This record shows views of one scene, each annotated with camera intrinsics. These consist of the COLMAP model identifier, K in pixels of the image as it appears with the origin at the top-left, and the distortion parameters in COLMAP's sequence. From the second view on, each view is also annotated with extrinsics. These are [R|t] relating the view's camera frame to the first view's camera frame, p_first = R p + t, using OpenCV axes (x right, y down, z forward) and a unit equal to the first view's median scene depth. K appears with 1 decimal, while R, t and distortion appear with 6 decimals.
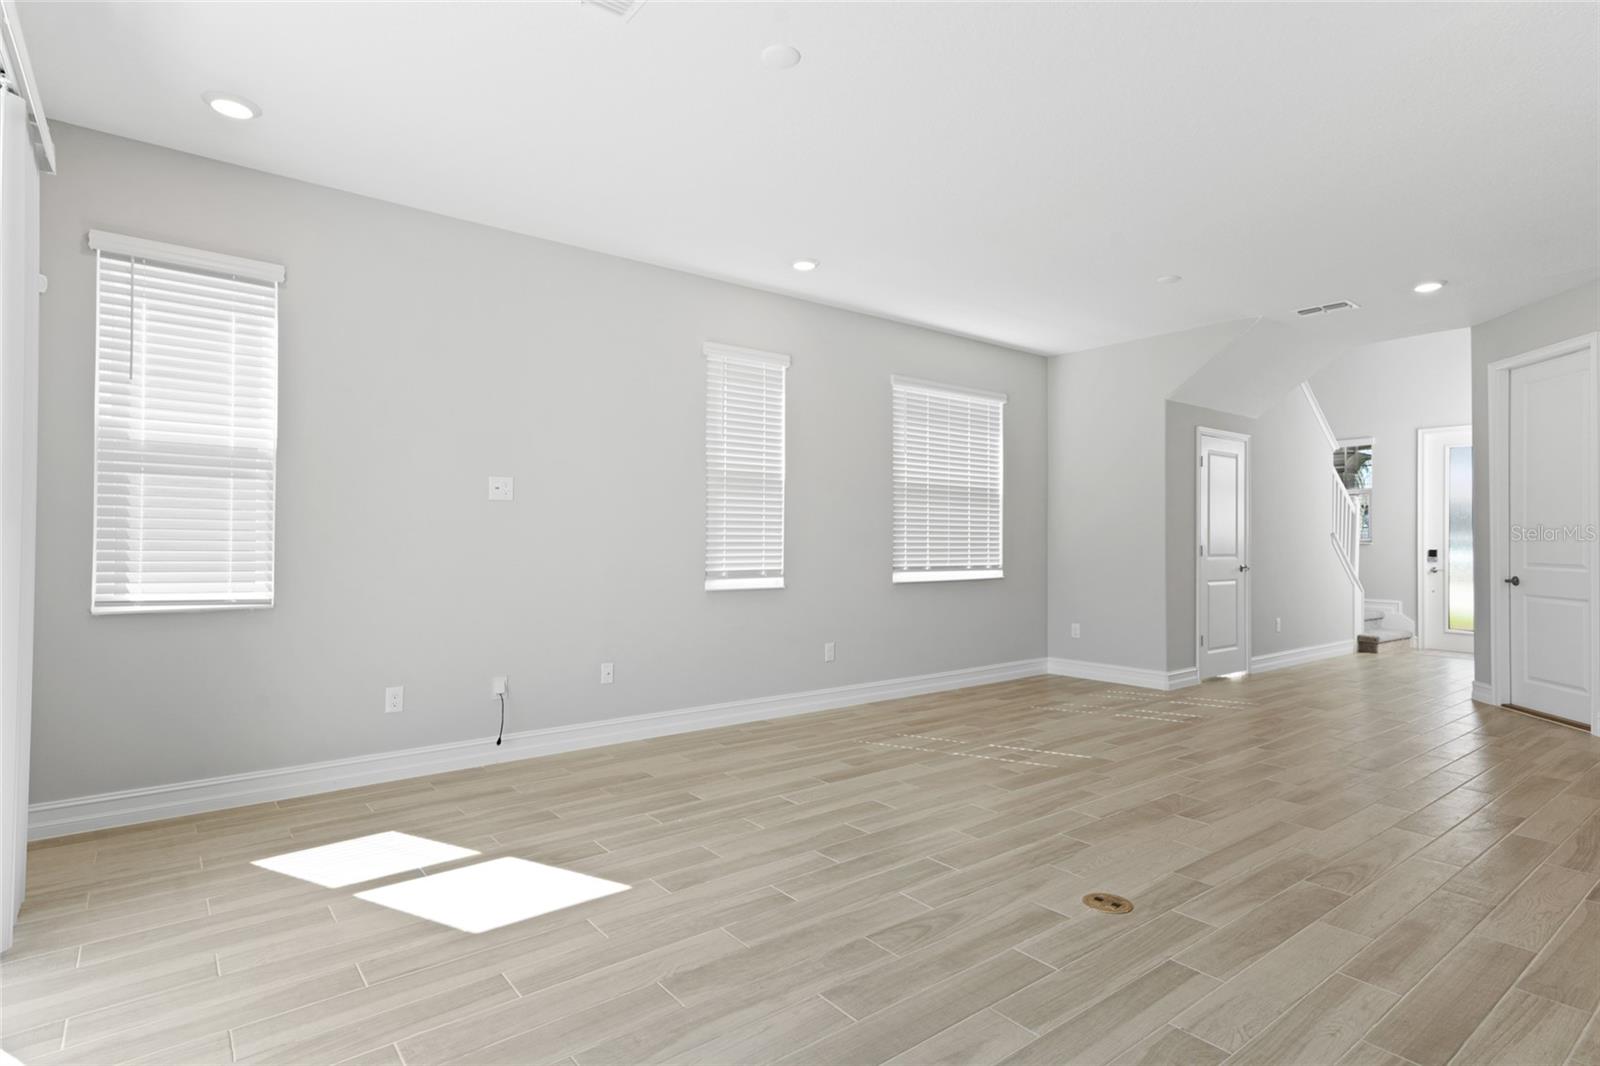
lens RADIAL K [[825.2, 0, 794.4], [0, 825.2, 533.0], [0, 0, 1]] dist [0.016668, 0.000770]
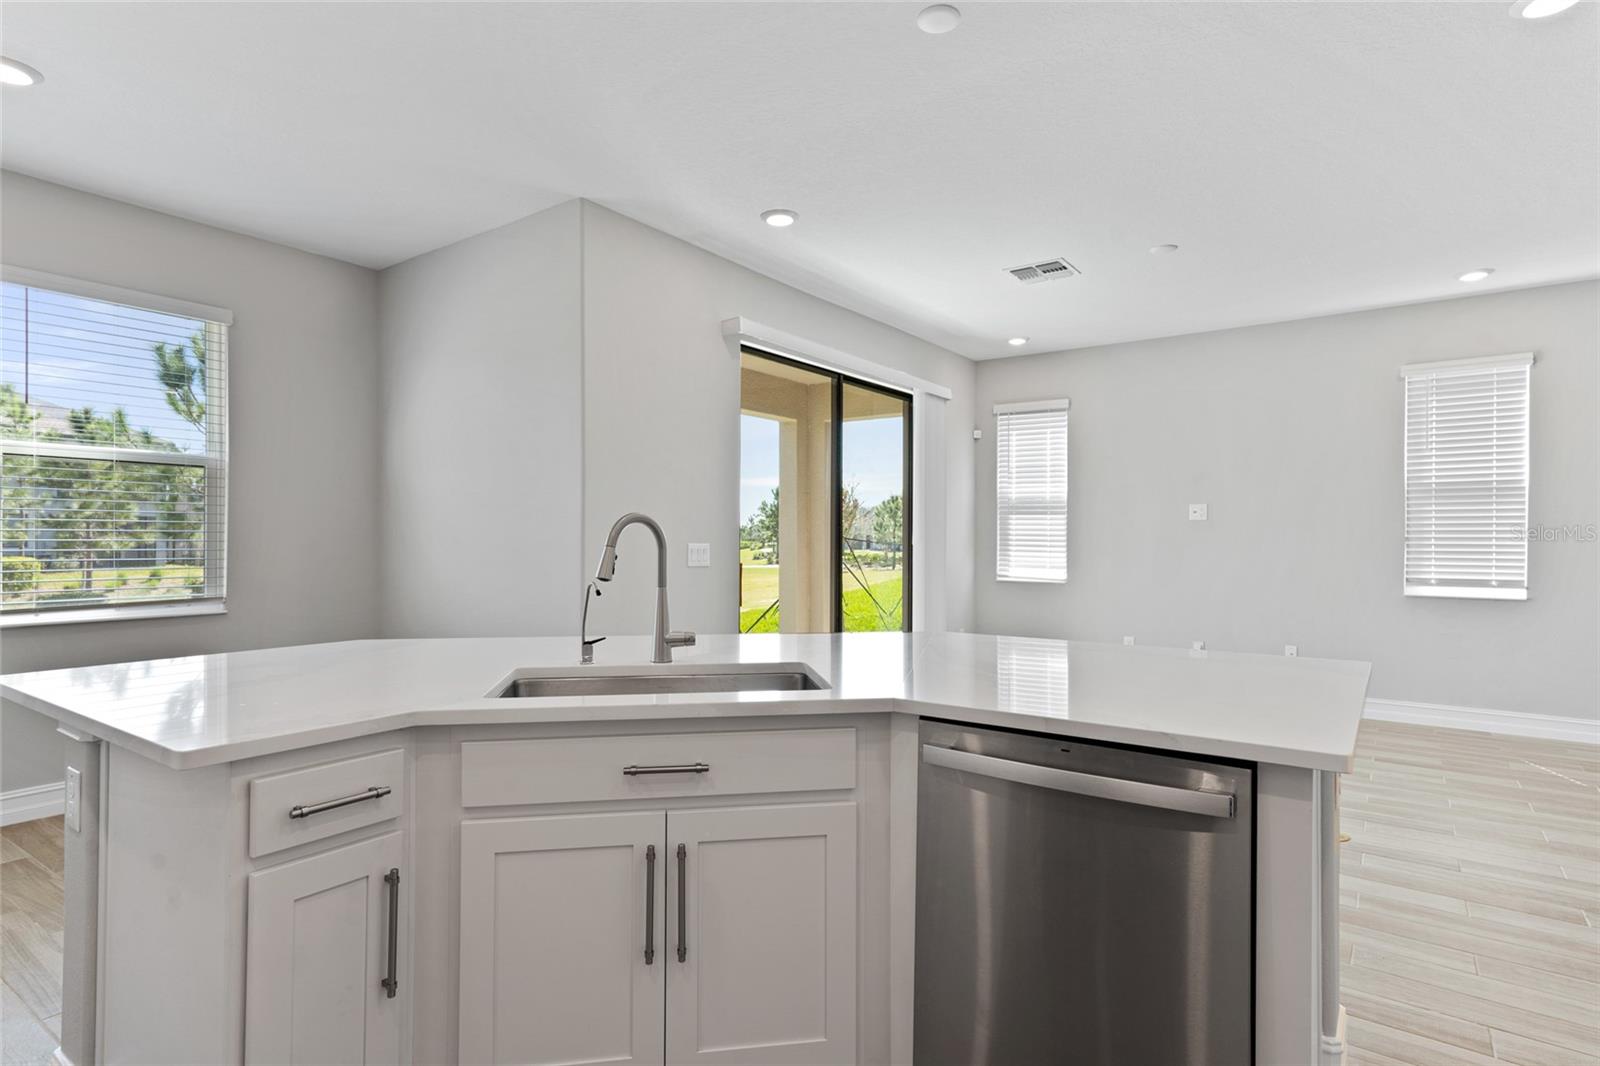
lens RADIAL K [[825.2, 0, 794.4], [0, 825.2, 533.0], [0, 0, 1]] dist [0.016668, 0.000770]
pose [[0.279827, -0.011973, -0.959976, 0.699760], [0.004388, 0.999928, -0.011192, -0.003398], [0.960040, -0.001081, 0.279859, -0.072370]]
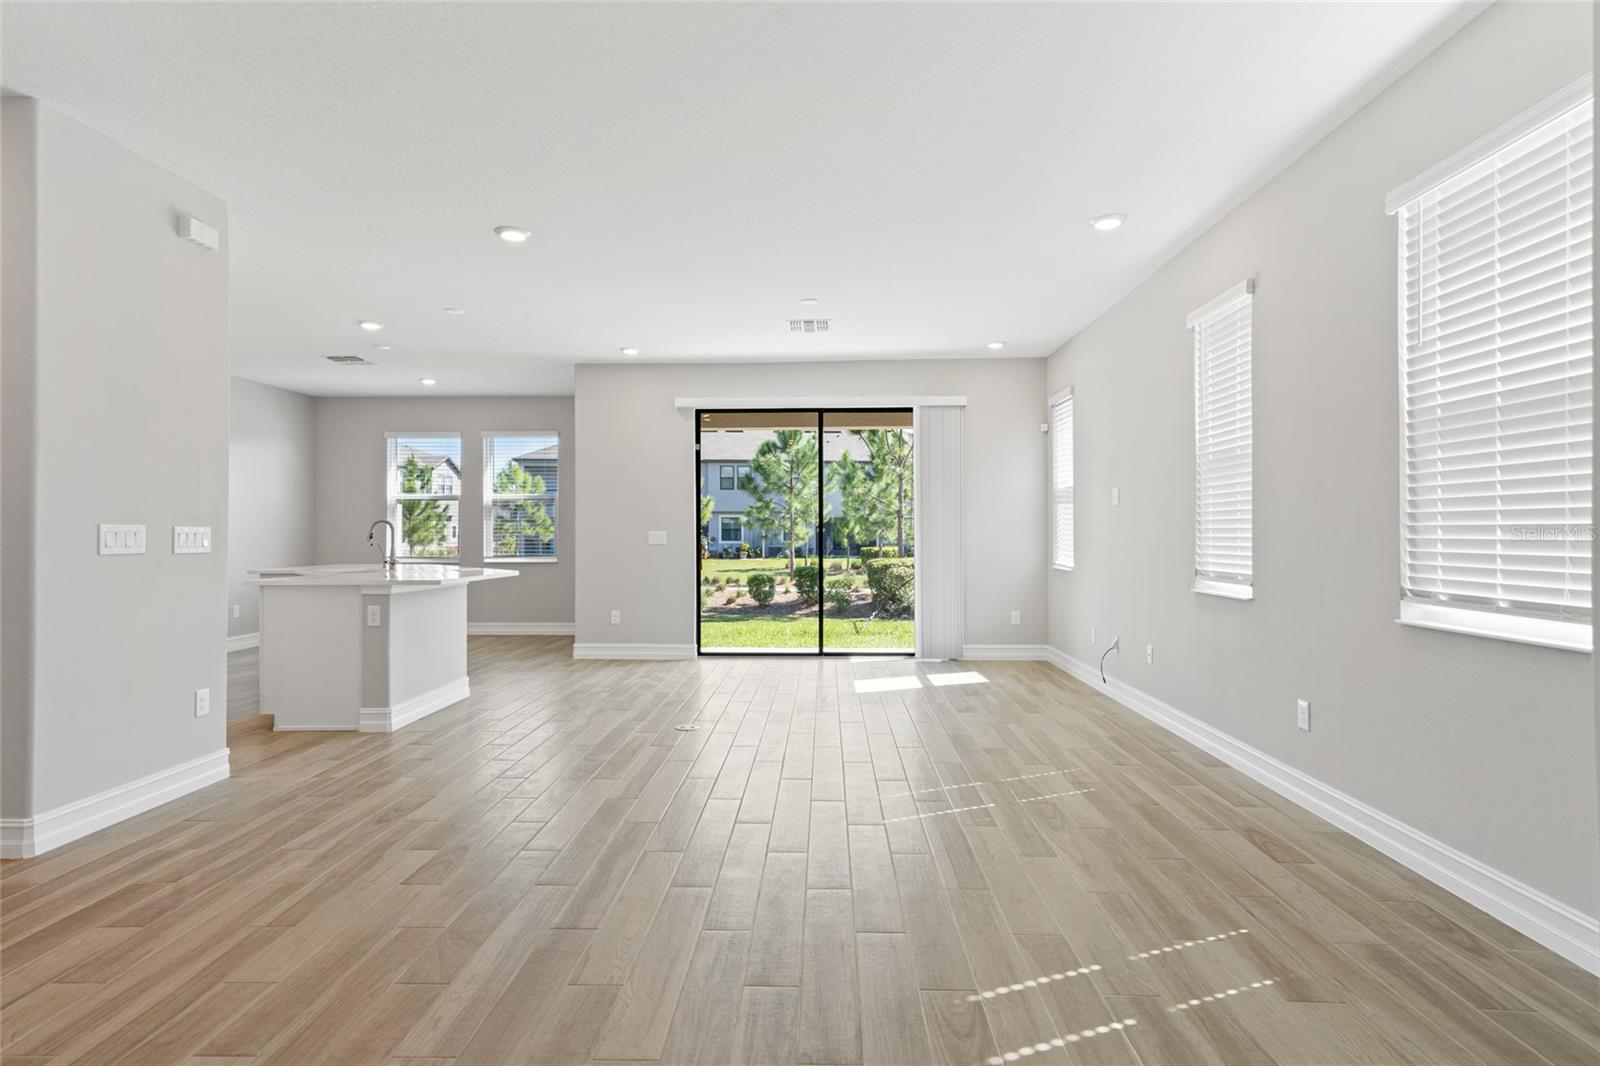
lens RADIAL K [[825.2, 0, 794.4], [0, 825.2, 533.0], [0, 0, 1]] dist [0.016668, 0.000770]
pose [[-0.640853, -0.003398, -0.767656, 0.852210], [0.007313, 0.999918, -0.010532, 0.012487], [0.767629, -0.012363, -0.640775, 1.230268]]
